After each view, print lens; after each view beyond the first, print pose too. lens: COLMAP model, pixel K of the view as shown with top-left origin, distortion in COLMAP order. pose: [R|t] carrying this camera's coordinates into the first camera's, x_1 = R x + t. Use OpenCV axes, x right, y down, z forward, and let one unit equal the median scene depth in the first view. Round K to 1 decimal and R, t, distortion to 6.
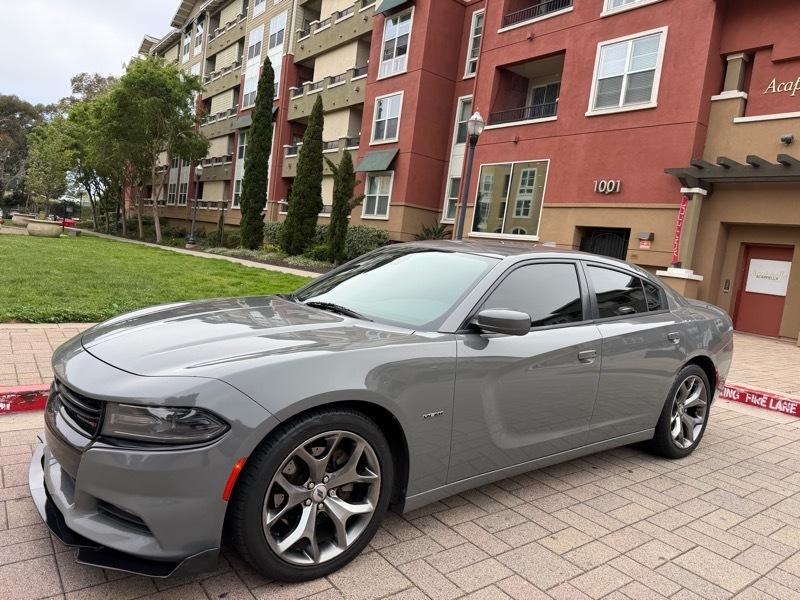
lens RADIAL K [[562.6, 0, 404.9], [0, 562.6, 298.0], [0, 0, 1]] dist [0.039603, -0.056036]
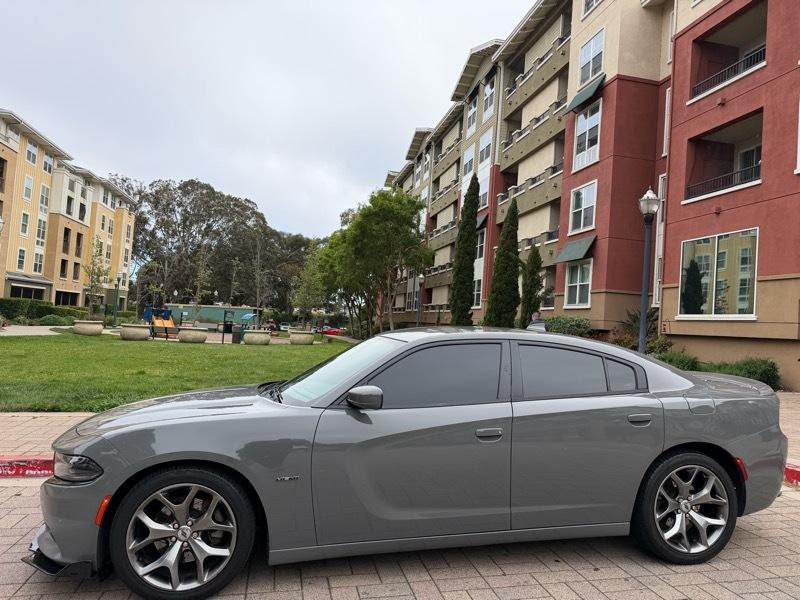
lens RADIAL K [[562.6, 0, 401.4], [0, 562.6, 304.5], [0, 0, 1]] dist [0.039603, -0.056036]
pose [[0.904326, -0.081022, -0.419083, 0.108670], [0.013829, 0.986866, -0.160950, 0.005950], [0.426619, 0.139755, 0.893568, -0.000631]]
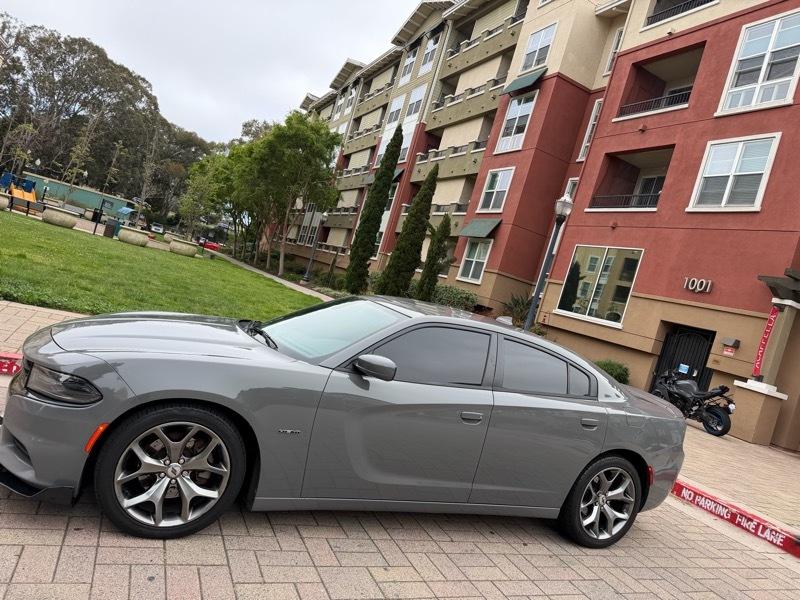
lens RADIAL K [[562.6, 0, 408.5], [0, 562.6, 298.9], [0, 0, 1]] dist [0.039603, -0.056036]
pose [[0.967167, 0.156596, -0.200167, 0.067370], [-0.177212, 0.980095, -0.089496, -0.000666], [0.182168, 0.122030, 0.975666, -0.021100]]
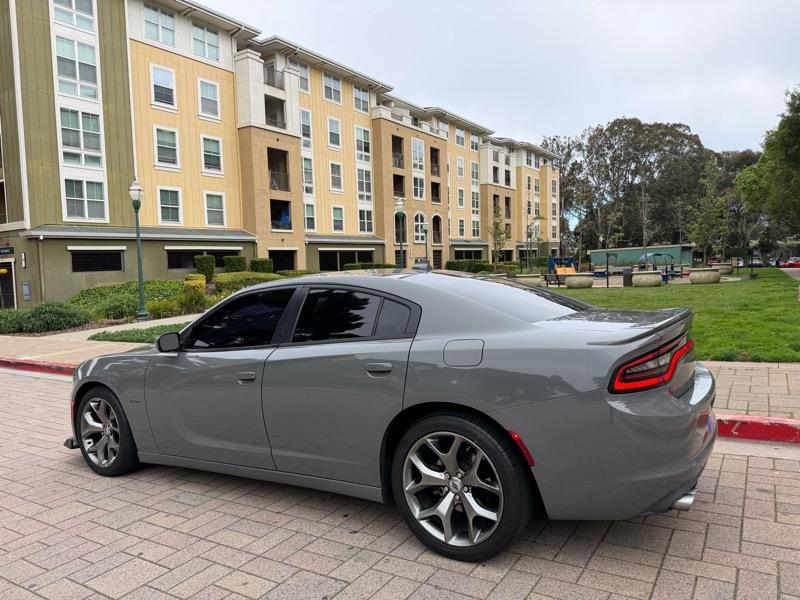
lens RADIAL K [[562.6, 0, 391.8], [0, 562.6, 299.2], [0, 0, 1]] dist [0.039603, -0.056036]
pose [[0.330703, -0.076623, -0.940619, 0.247951], [0.001461, 0.996739, -0.080680, 0.007568], [0.943734, 0.025307, 0.329737, 0.158293]]
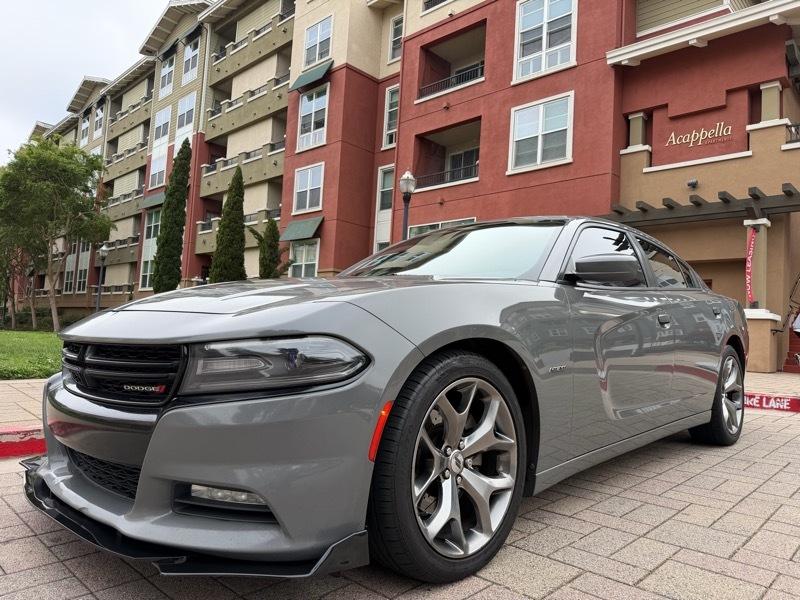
lens RADIAL K [[562.6, 0, 406.6], [0, 562.6, 301.0], [0, 0, 1]] dist [0.039603, -0.056036]
pose [[0.985407, -0.058731, 0.159762, -0.041304], [0.079540, 0.988690, -0.127141, 0.027296], [-0.150488, 0.137993, 0.978934, 0.027205]]
